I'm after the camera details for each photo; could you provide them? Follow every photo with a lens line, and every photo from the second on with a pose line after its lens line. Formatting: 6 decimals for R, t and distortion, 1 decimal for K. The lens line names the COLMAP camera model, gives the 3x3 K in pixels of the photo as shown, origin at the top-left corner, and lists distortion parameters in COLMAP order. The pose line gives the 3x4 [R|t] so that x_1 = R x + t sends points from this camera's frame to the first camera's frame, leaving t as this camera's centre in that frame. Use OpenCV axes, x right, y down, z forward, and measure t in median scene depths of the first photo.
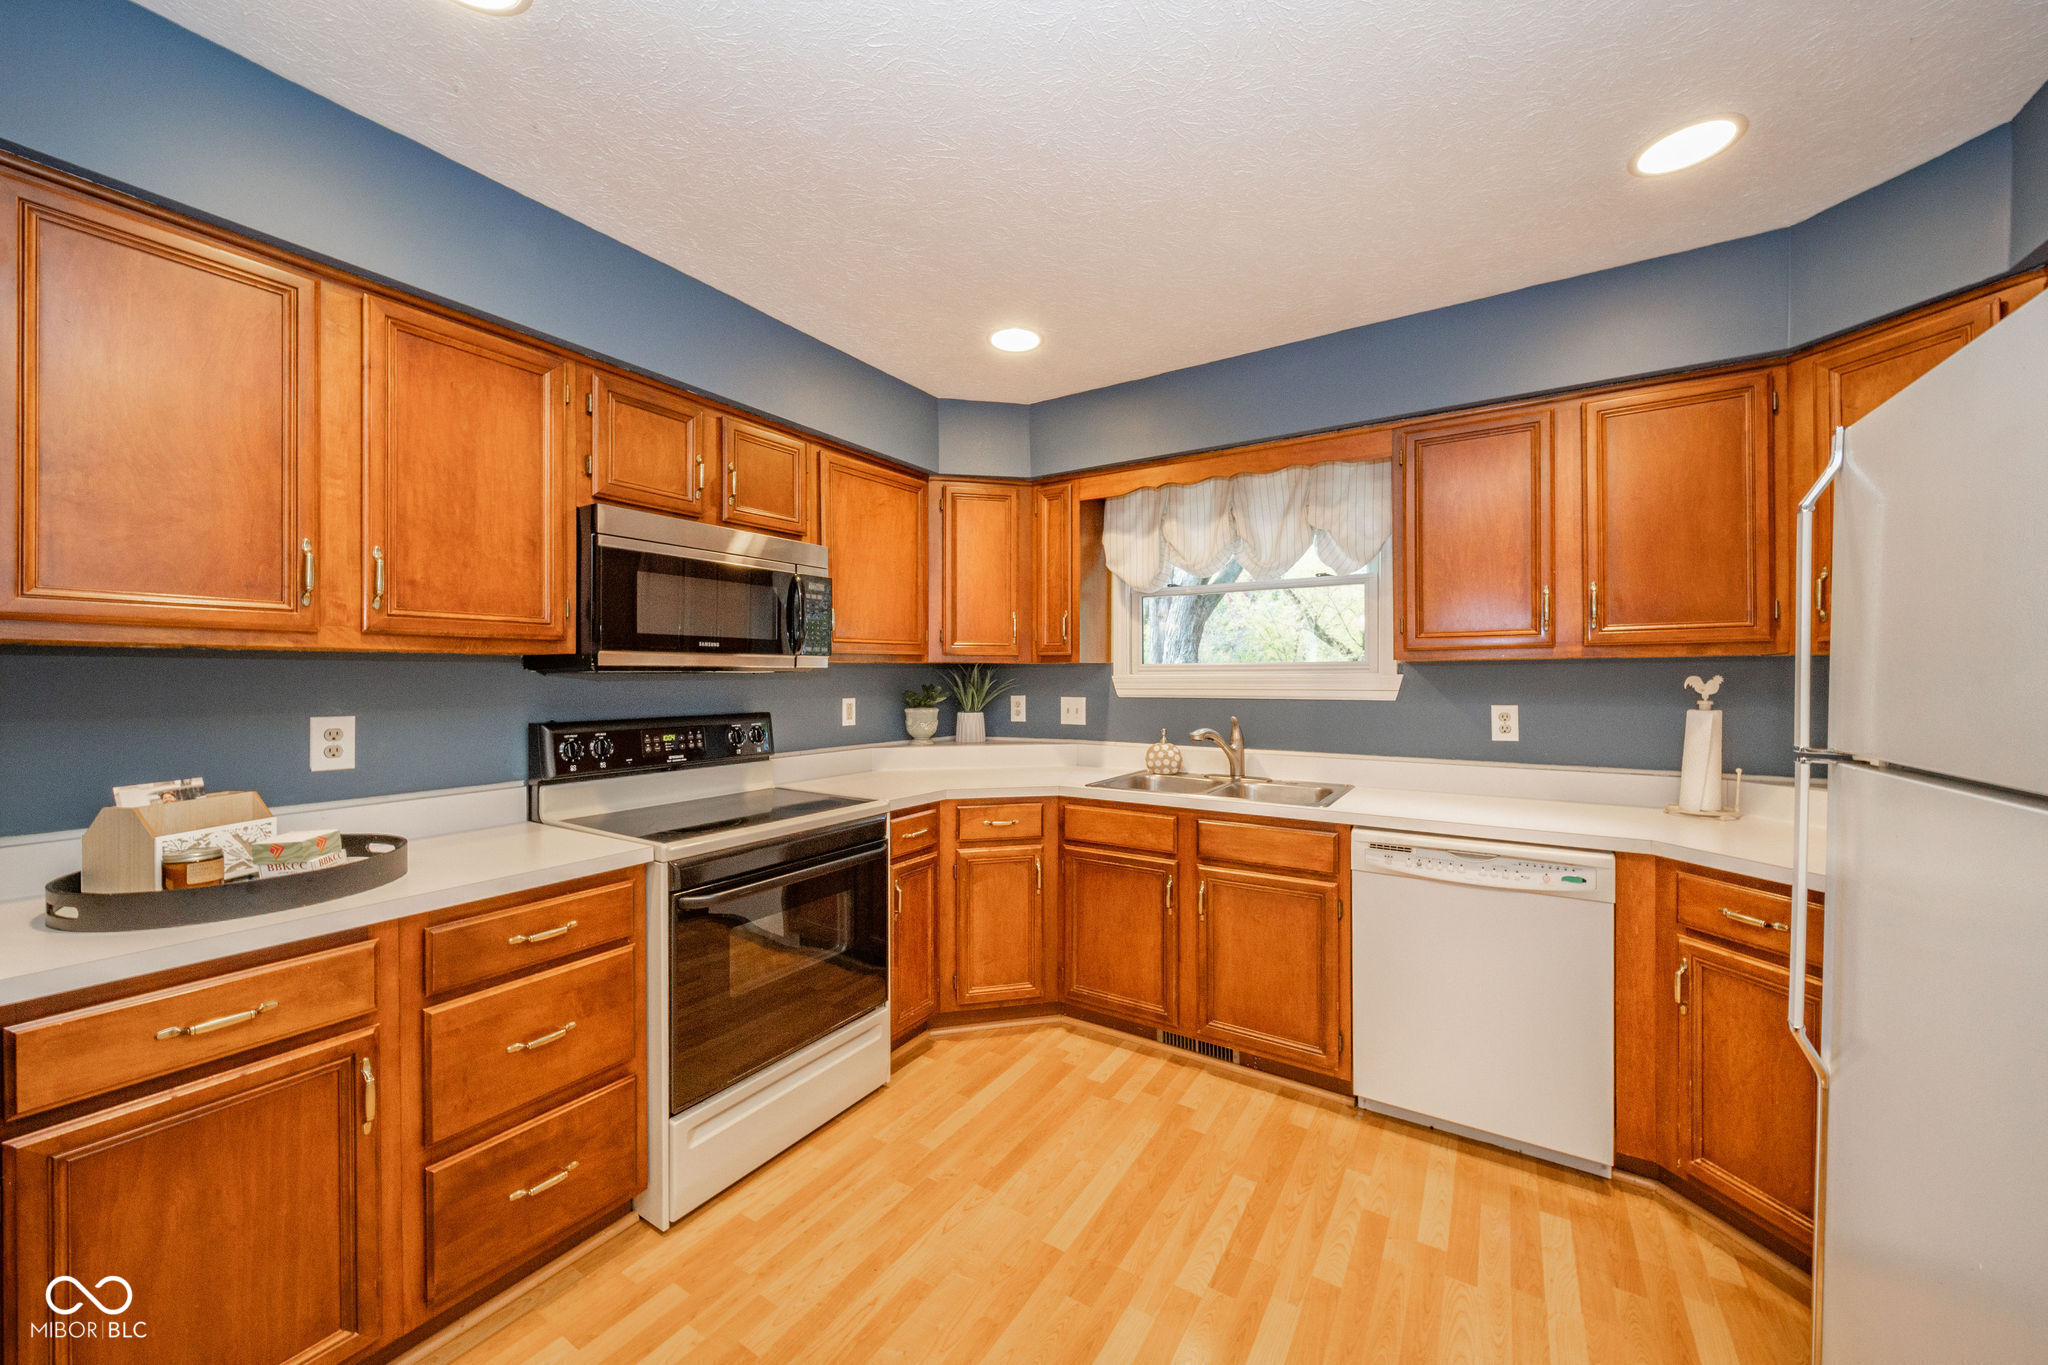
lens RADIAL K [[733.0, 0, 1043.1], [0, 733.0, 674.0], [0, 0, 1]] dist [0.000284, -0.001106]
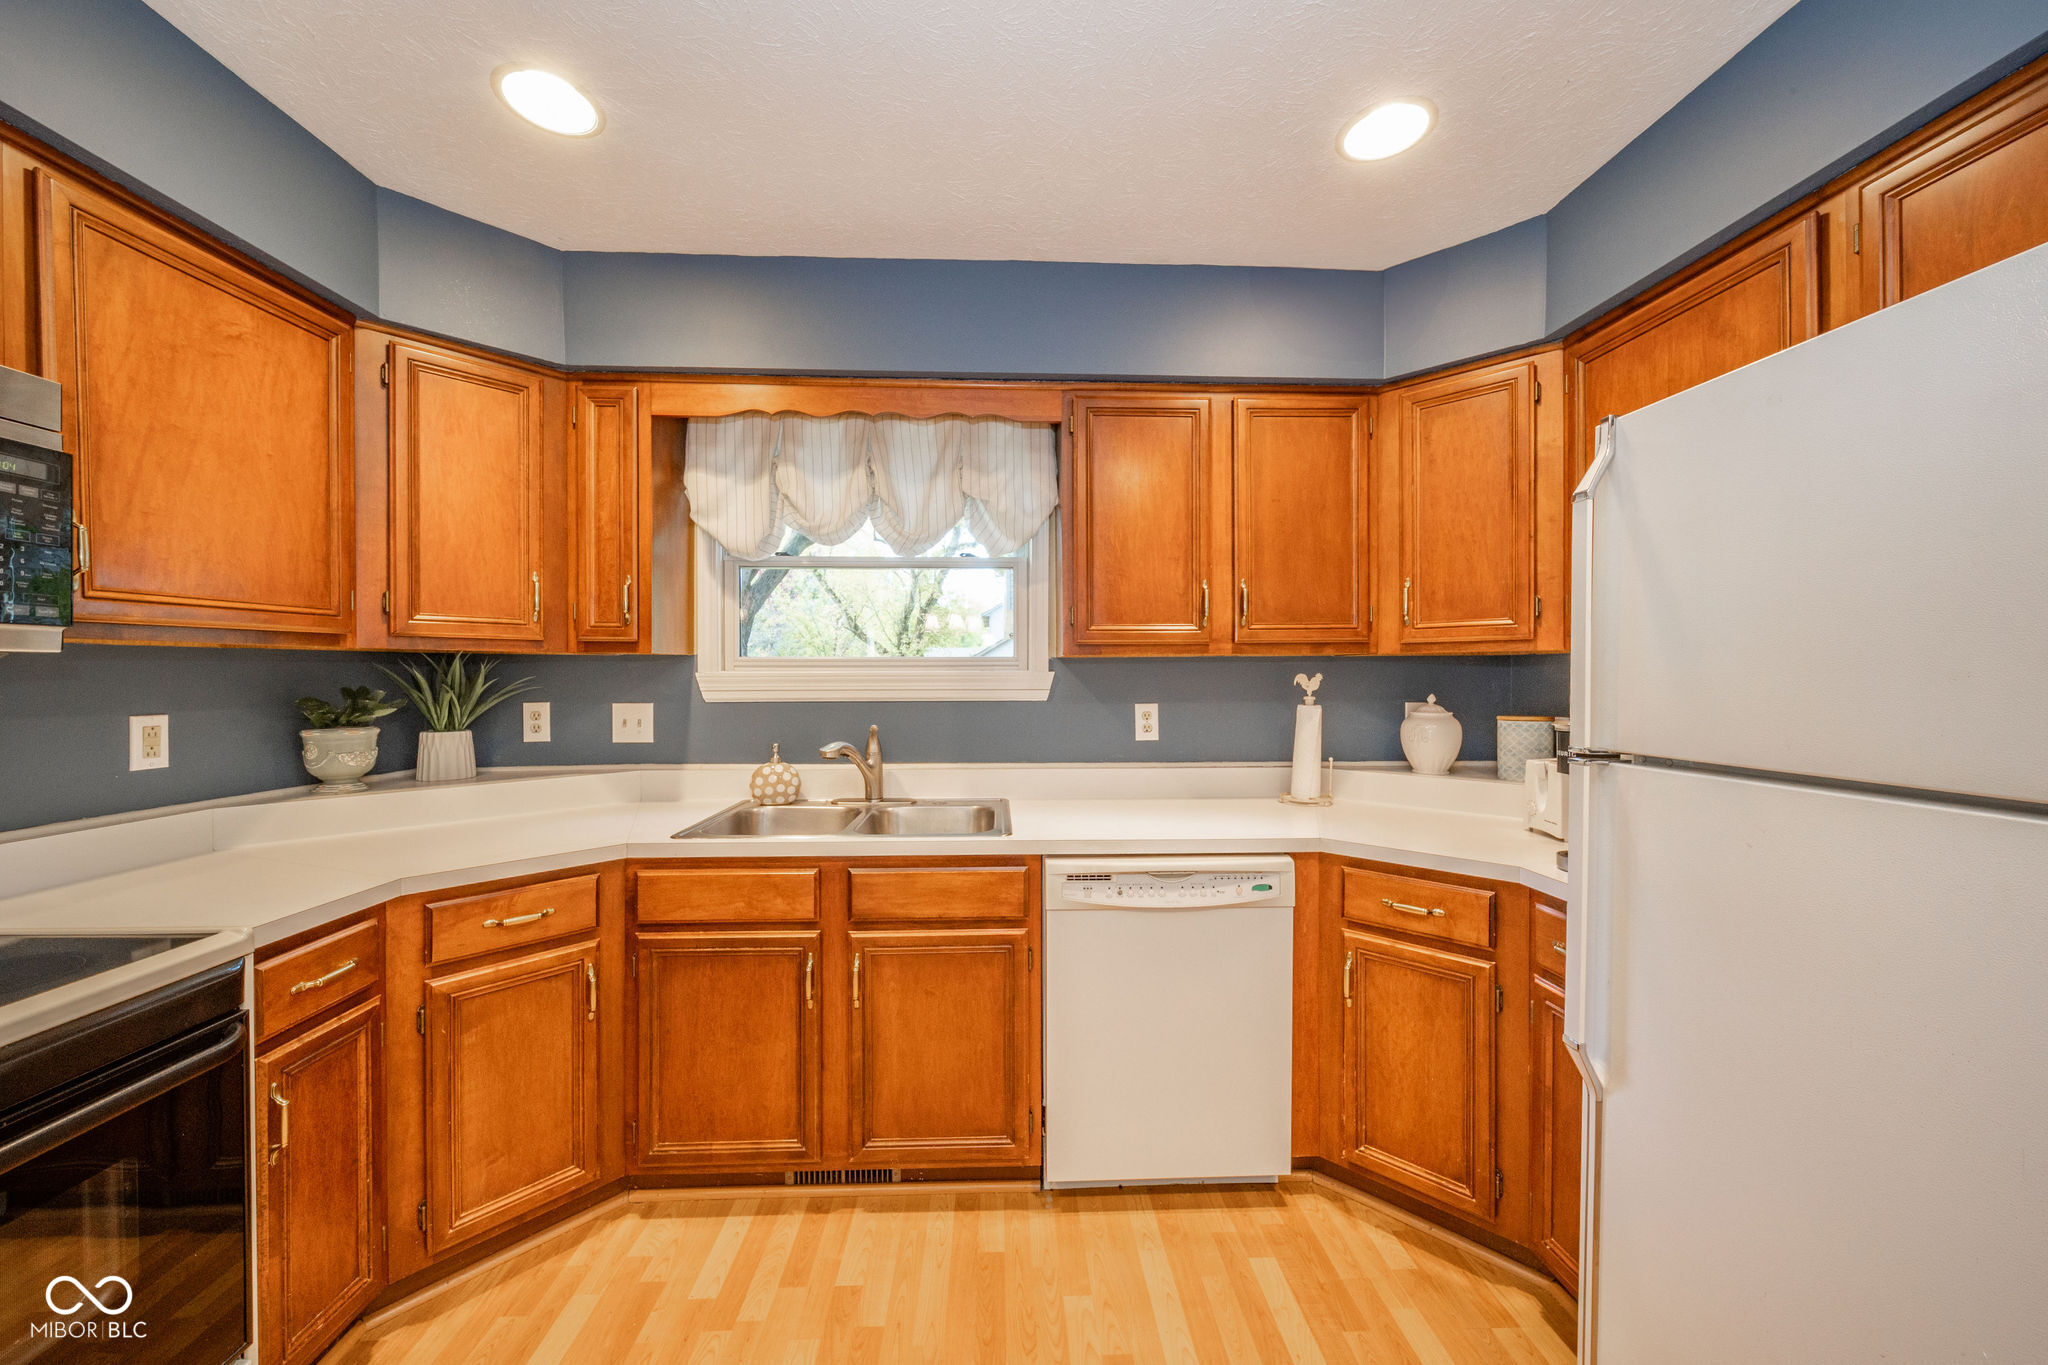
lens RADIAL K [[733.0, 0, 1016.1], [0, 733.0, 678.8], [0, 0, 1]] dist [0.000284, -0.001106]
pose [[0.836890, -0.002453, 0.547366, -0.048348], [-0.002318, 0.999965, 0.008025, 0.002378], [-0.547366, -0.007985, 0.836855, 0.301248]]
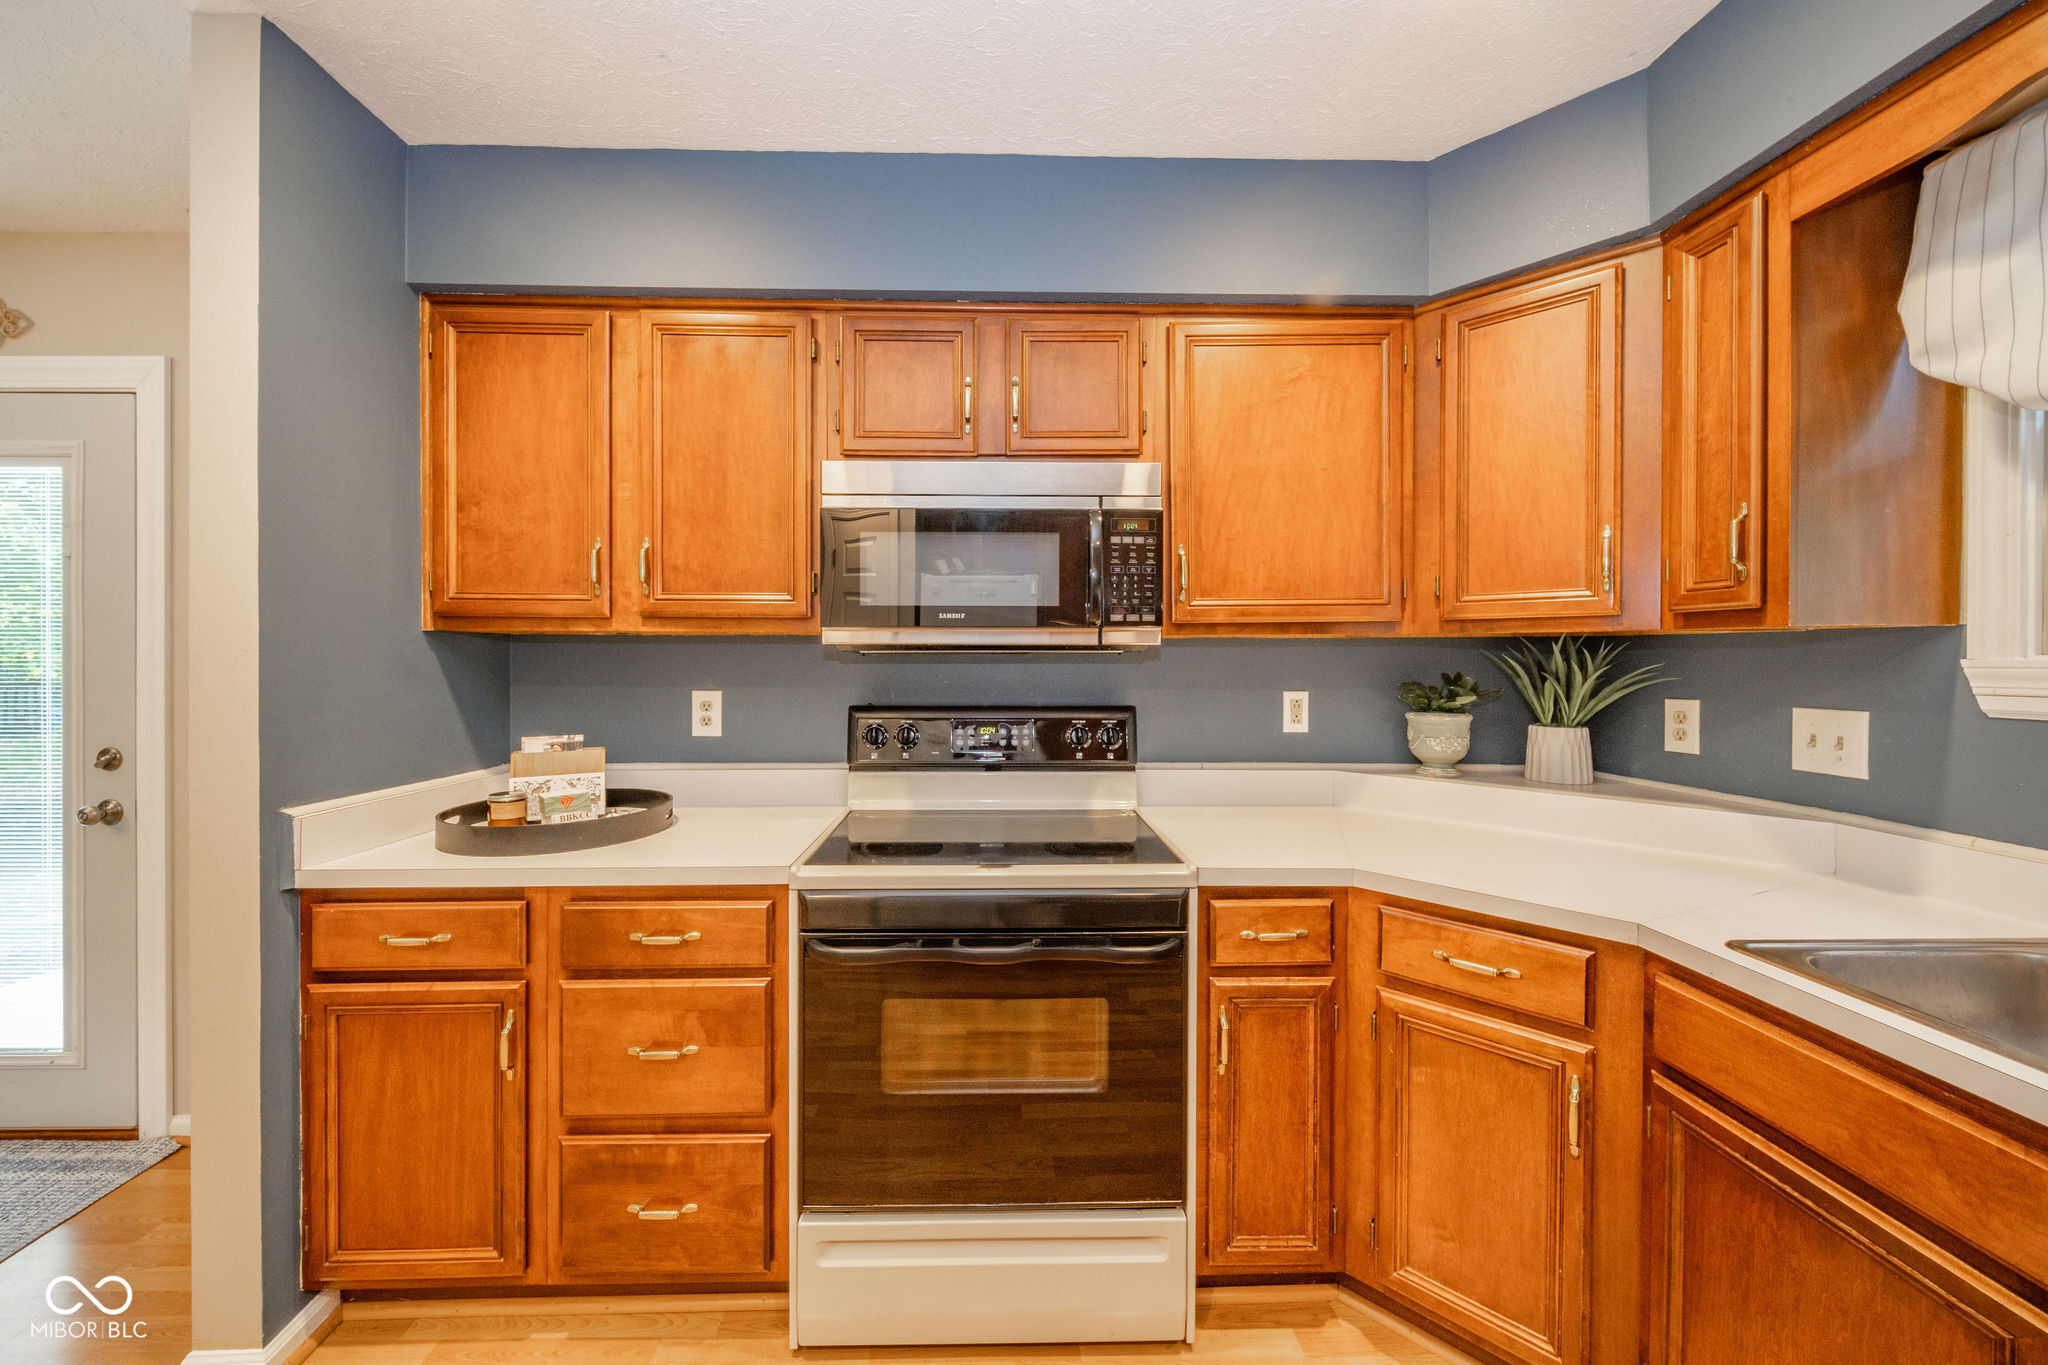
lens RADIAL K [[733.0, 0, 1027.9], [0, 733.0, 663.4], [0, 0, 1]] dist [0.000284, -0.001106]
pose [[0.544955, 0.007559, -0.838432, 0.196262], [-0.001058, 0.999965, 0.008328, 0.002710], [0.838465, -0.003651, 0.544943, 0.530543]]
